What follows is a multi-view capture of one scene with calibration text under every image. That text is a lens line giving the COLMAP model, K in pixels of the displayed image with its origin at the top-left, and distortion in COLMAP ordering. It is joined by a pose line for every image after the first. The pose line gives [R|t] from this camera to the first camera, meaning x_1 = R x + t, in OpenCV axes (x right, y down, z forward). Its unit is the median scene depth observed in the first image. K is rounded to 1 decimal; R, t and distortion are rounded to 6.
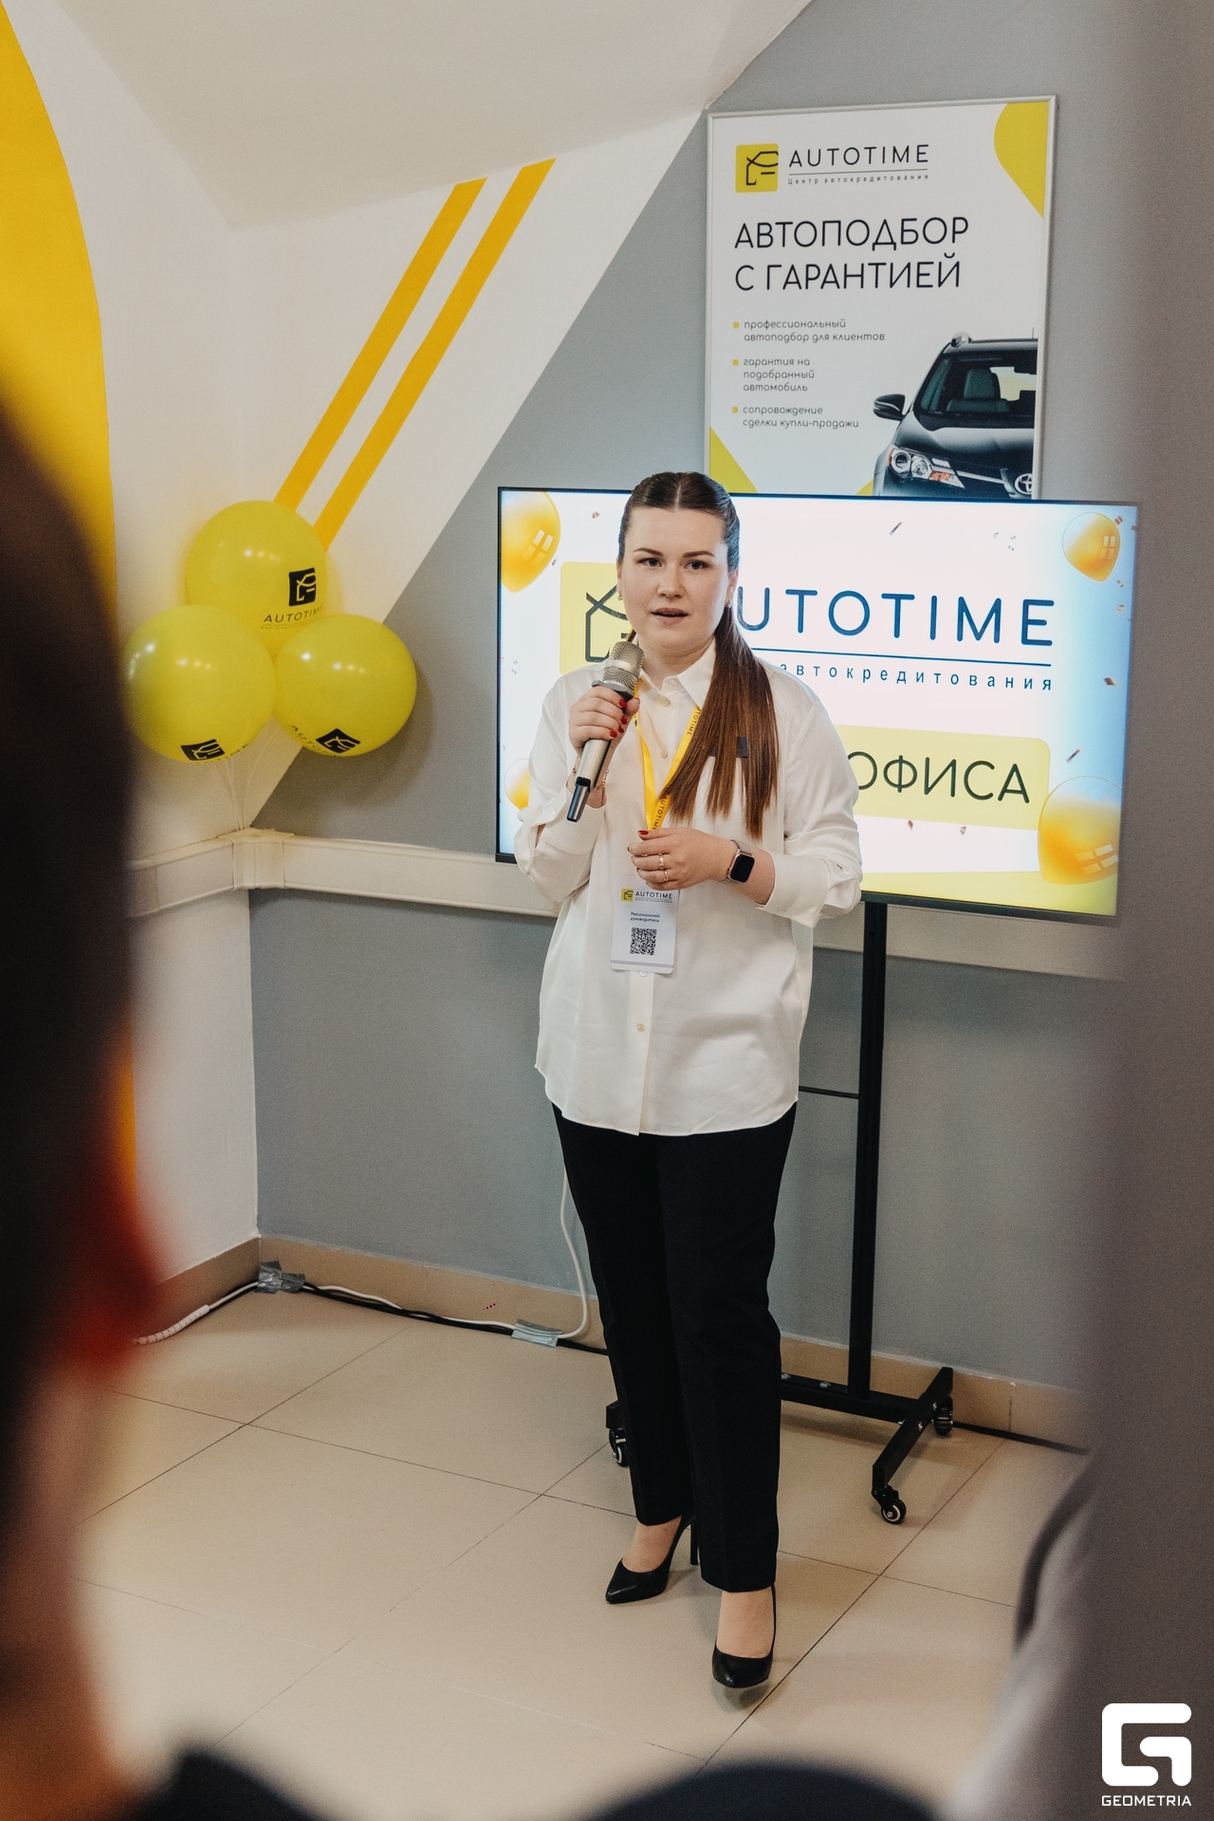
lens RADIAL K [[2491.2, 0, 607.0], [0, 2491.2, 910.5], [0, 0, 1]] dist [0.006836, 0.011077]
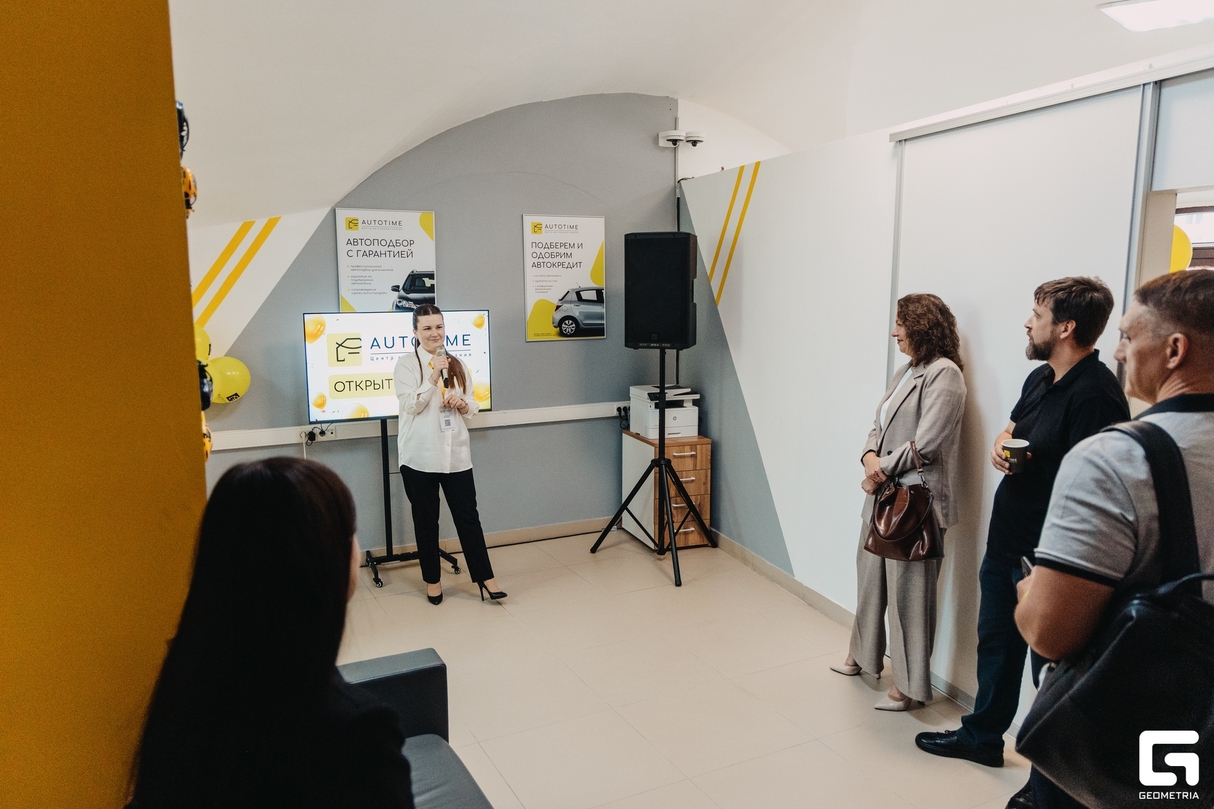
lens RADIAL K [[861.1, 0, 602.3], [0, 861.1, 408.1], [0, 0, 1]] dist [-0.005570, 0.000906]
pose [[0.563499, -0.124512, 0.816680, -0.800512], [0.170274, 0.984855, 0.032666, -0.012267], [-0.808378, 0.120652, 0.576166, 0.015128]]
